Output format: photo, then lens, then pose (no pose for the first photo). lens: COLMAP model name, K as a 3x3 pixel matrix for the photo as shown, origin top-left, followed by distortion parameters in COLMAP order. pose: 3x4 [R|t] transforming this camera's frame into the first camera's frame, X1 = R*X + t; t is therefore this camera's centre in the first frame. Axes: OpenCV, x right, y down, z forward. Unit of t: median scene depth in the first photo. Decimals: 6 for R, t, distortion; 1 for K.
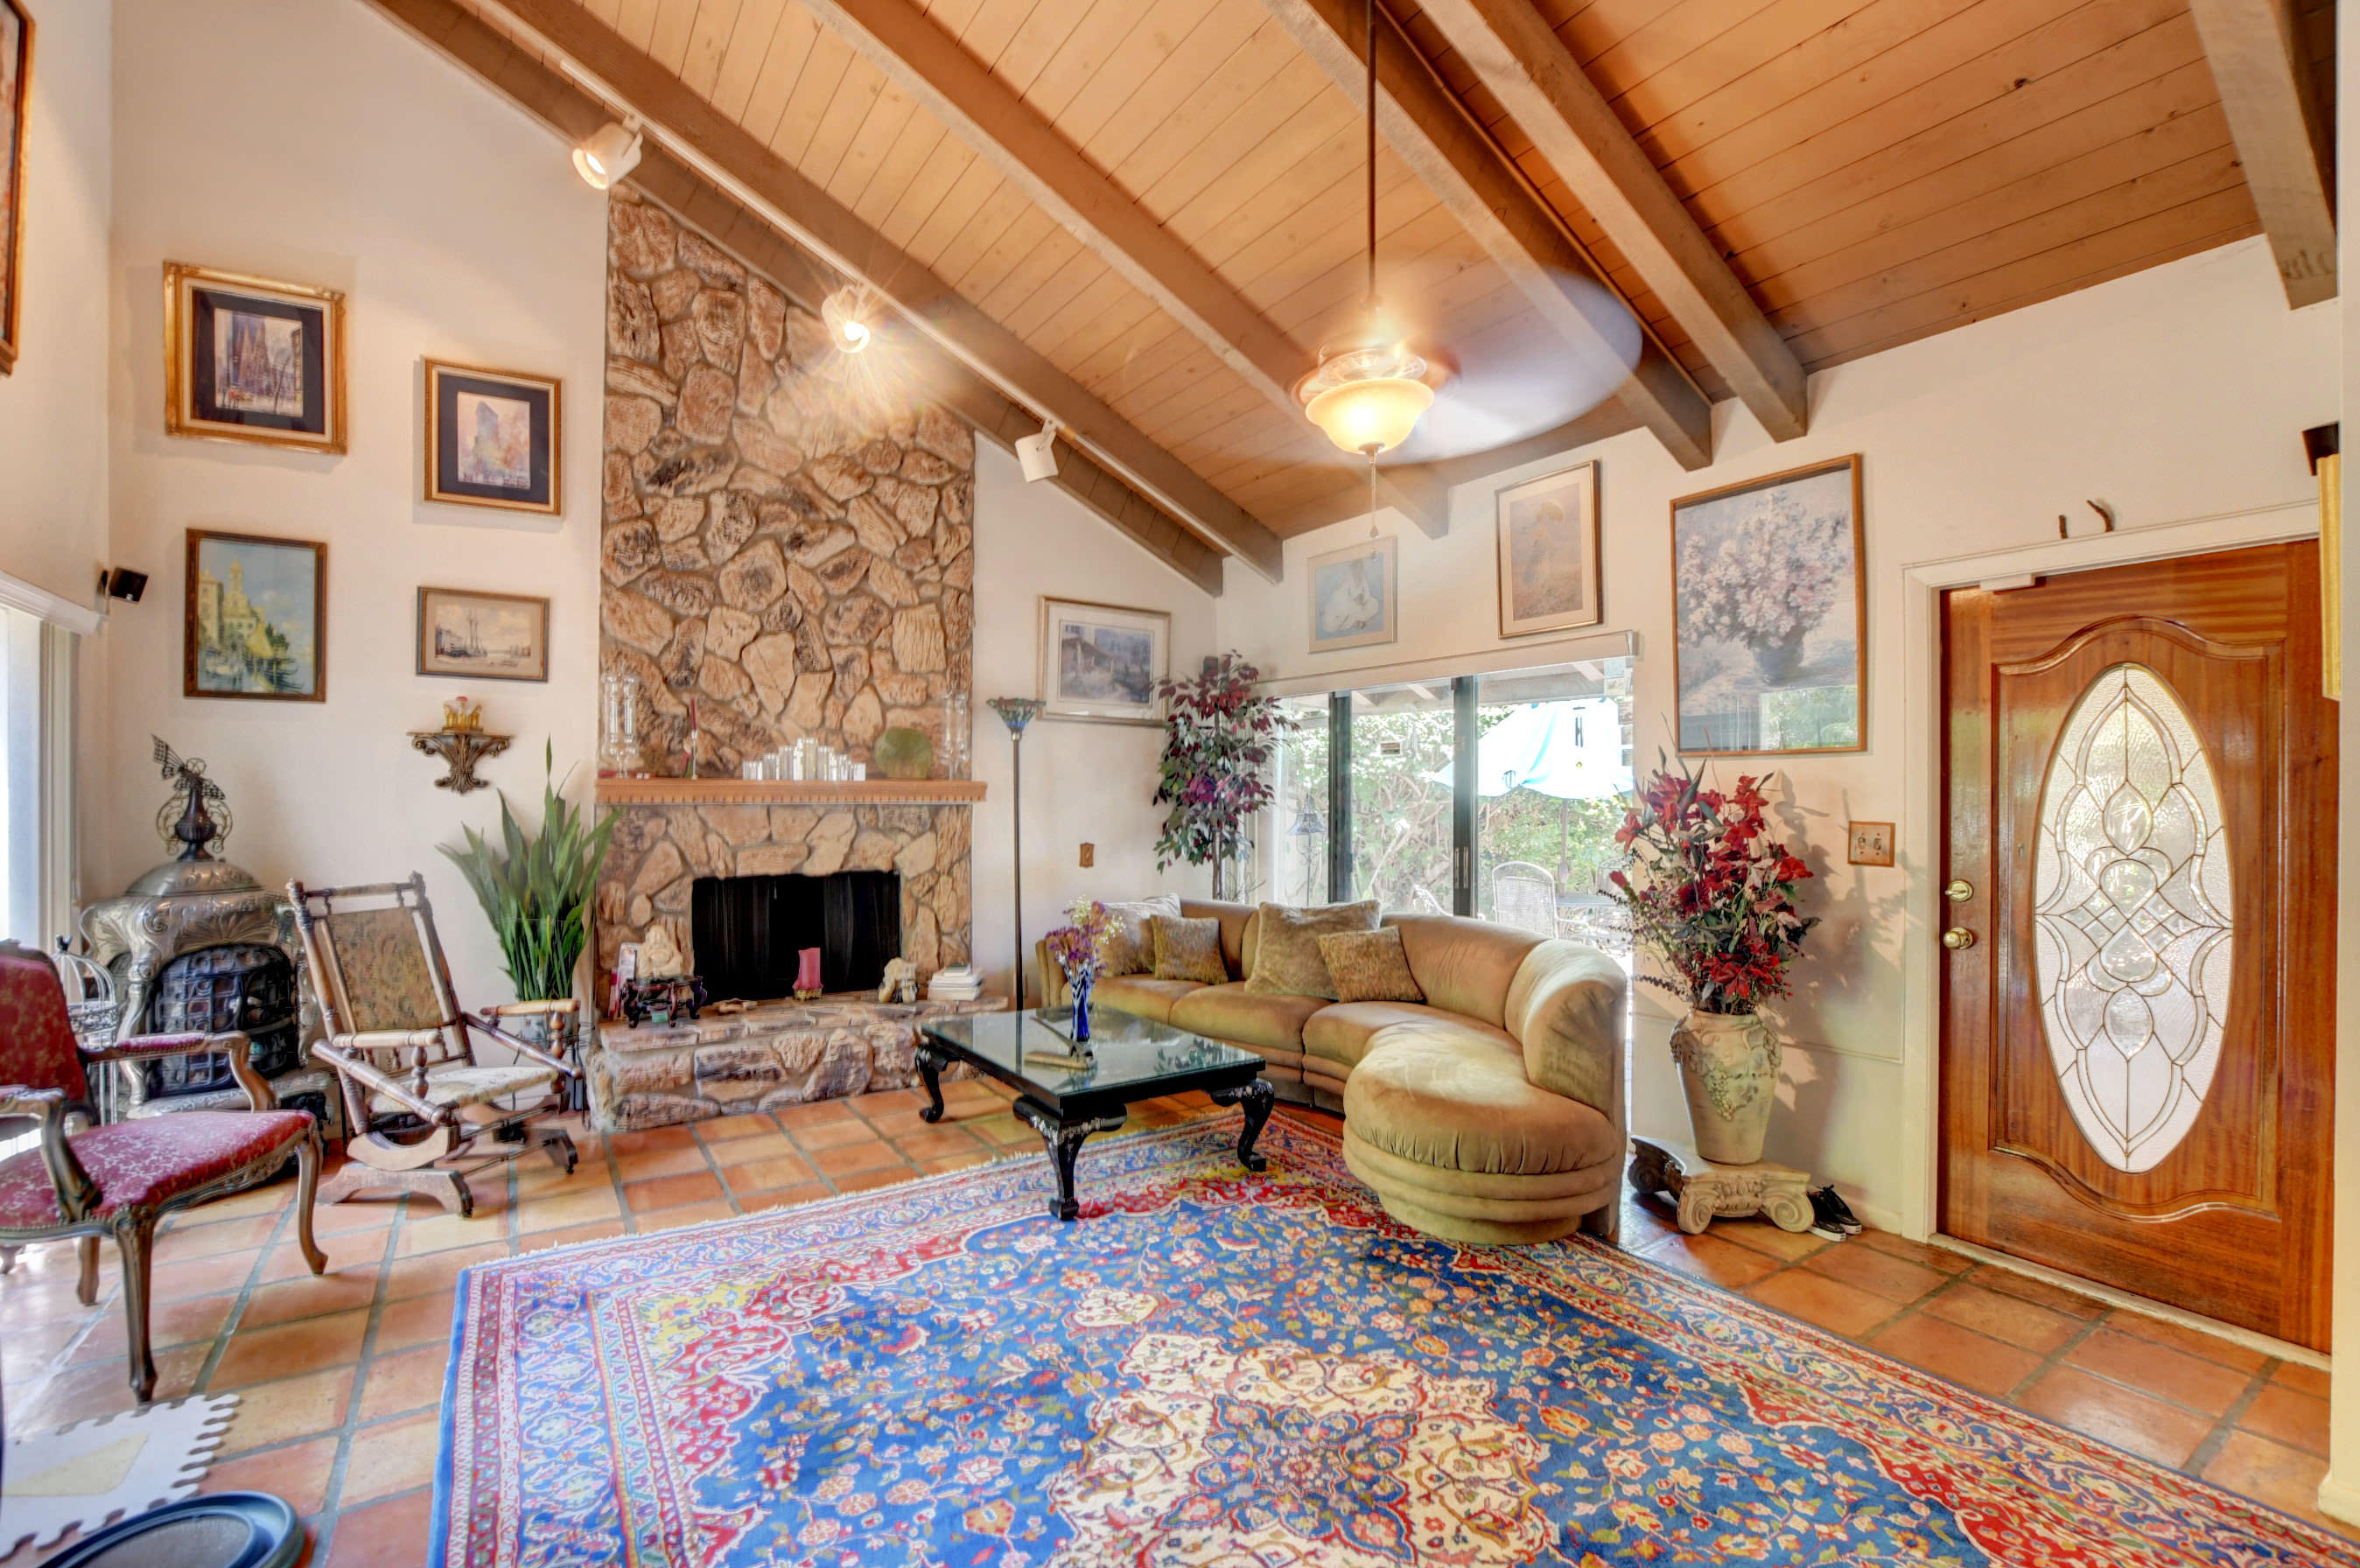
lens RADIAL K [[1042.1, 0, 1172.3], [0, 1042.1, 789.2], [0, 0, 1]] dist [-0.035414, 0.006429]
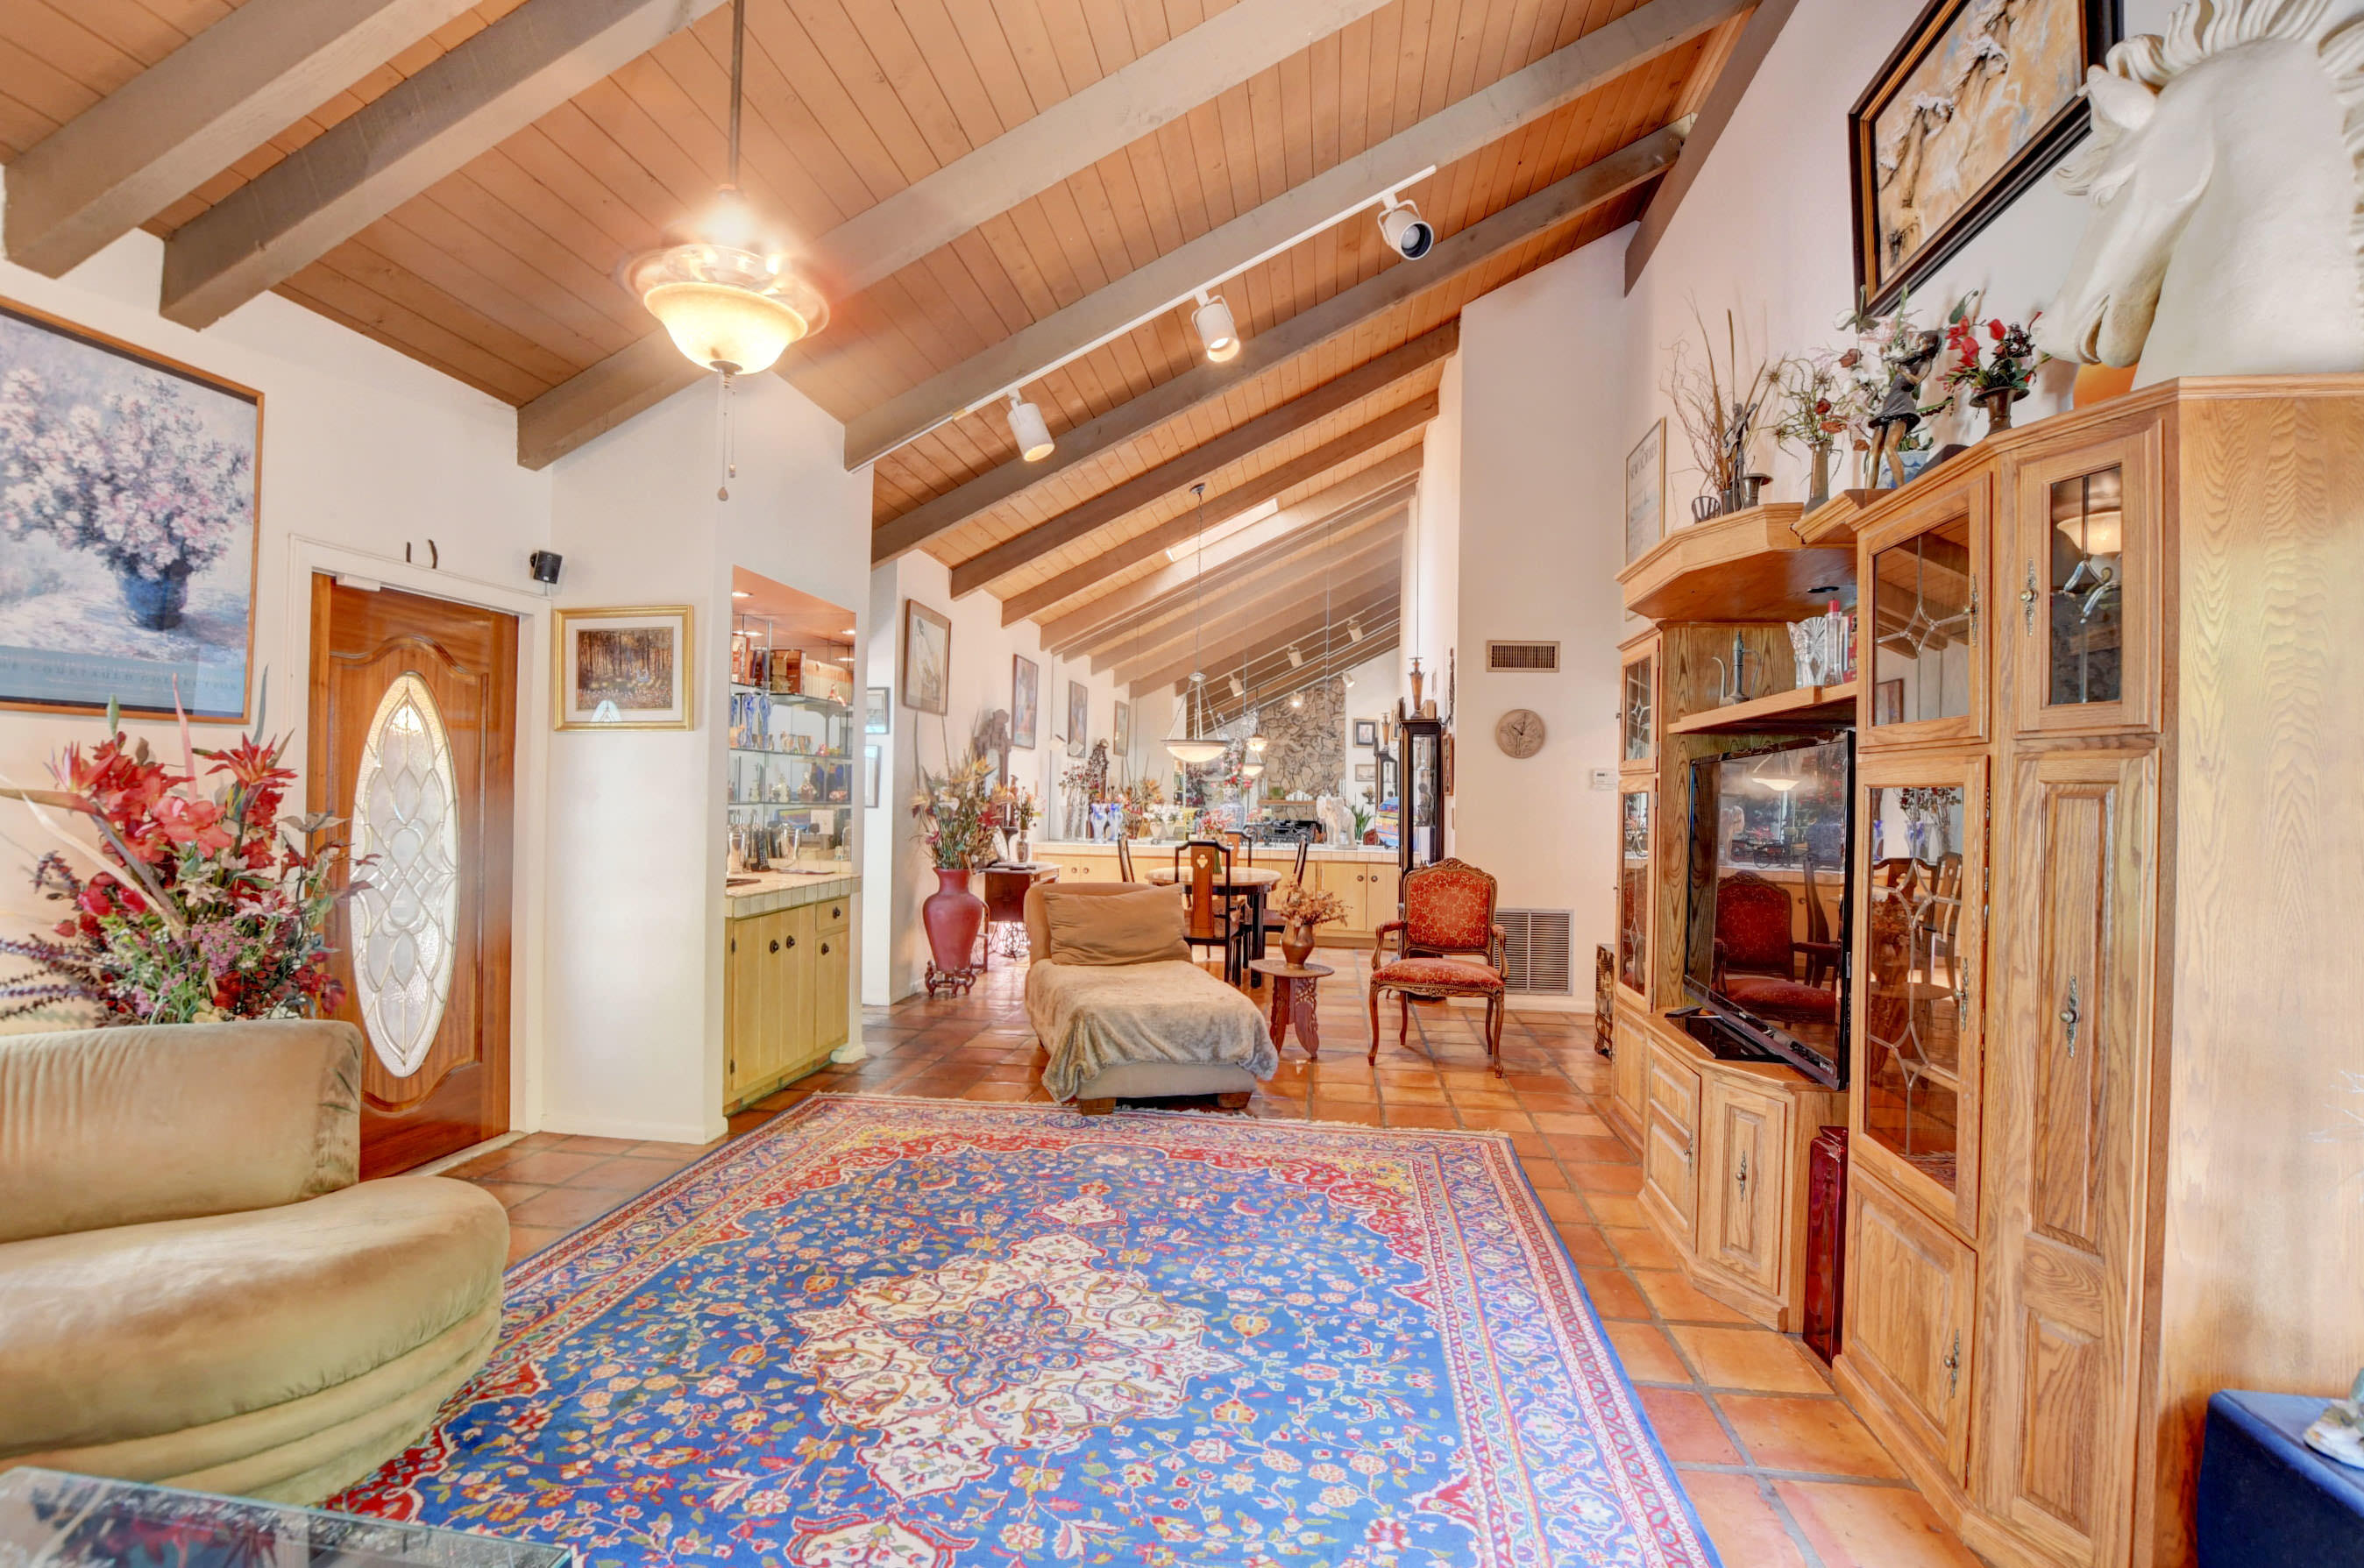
lens RADIAL K [[1043.8, 0, 1174.3], [0, 1043.8, 789.2], [0, 0, 1]] dist [-0.035414, 0.006429]
pose [[-0.751725, -0.009880, 0.659402, -0.701341], [-0.020088, 0.999767, -0.007921, 0.013309], [-0.659170, -0.019200, -0.751749, 1.527343]]
